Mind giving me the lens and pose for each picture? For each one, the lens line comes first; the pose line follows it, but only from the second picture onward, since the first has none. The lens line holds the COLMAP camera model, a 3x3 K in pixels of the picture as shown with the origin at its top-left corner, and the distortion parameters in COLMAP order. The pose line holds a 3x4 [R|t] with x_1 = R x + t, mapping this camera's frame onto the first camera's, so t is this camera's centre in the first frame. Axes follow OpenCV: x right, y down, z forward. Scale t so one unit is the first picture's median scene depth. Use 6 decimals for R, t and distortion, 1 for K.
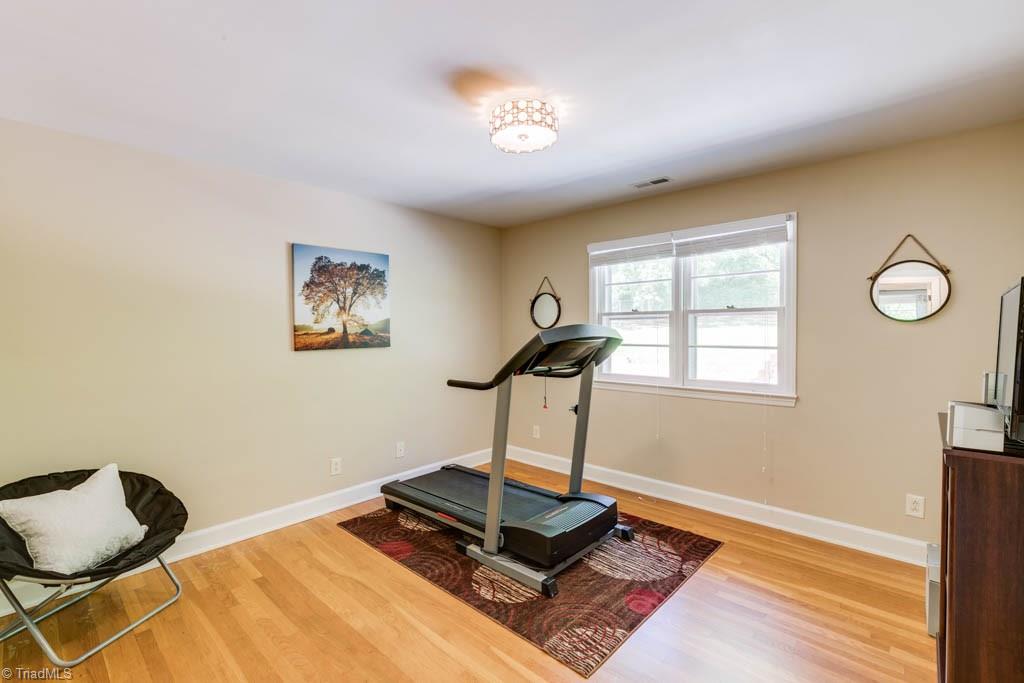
lens RADIAL K [[457.3, 0, 515.6], [0, 457.3, 339.3], [0, 0, 1]] dist [0.001786, 0.000005]
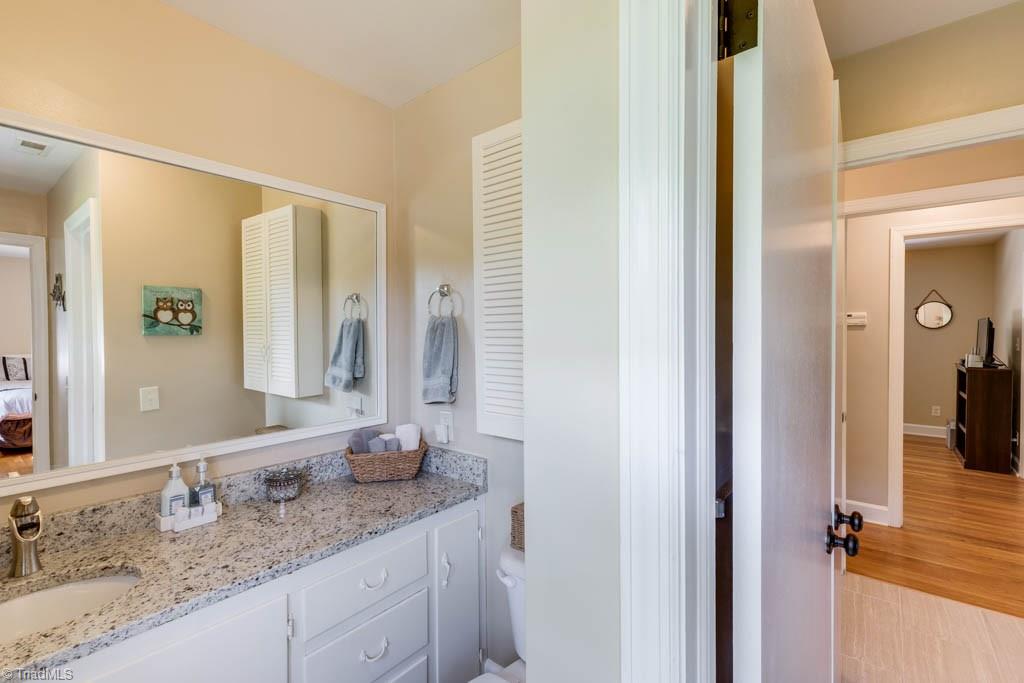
lens RADIAL K [[457.3, 0, 515.6], [0, 457.3, 339.3], [0, 0, 1]] dist [0.001786, 0.000005]
pose [[0.997789, -0.003400, 0.066369, -1.337617], [0.003775, 0.999978, -0.005528, 0.018999], [-0.066349, 0.005767, 0.997780, -1.106041]]
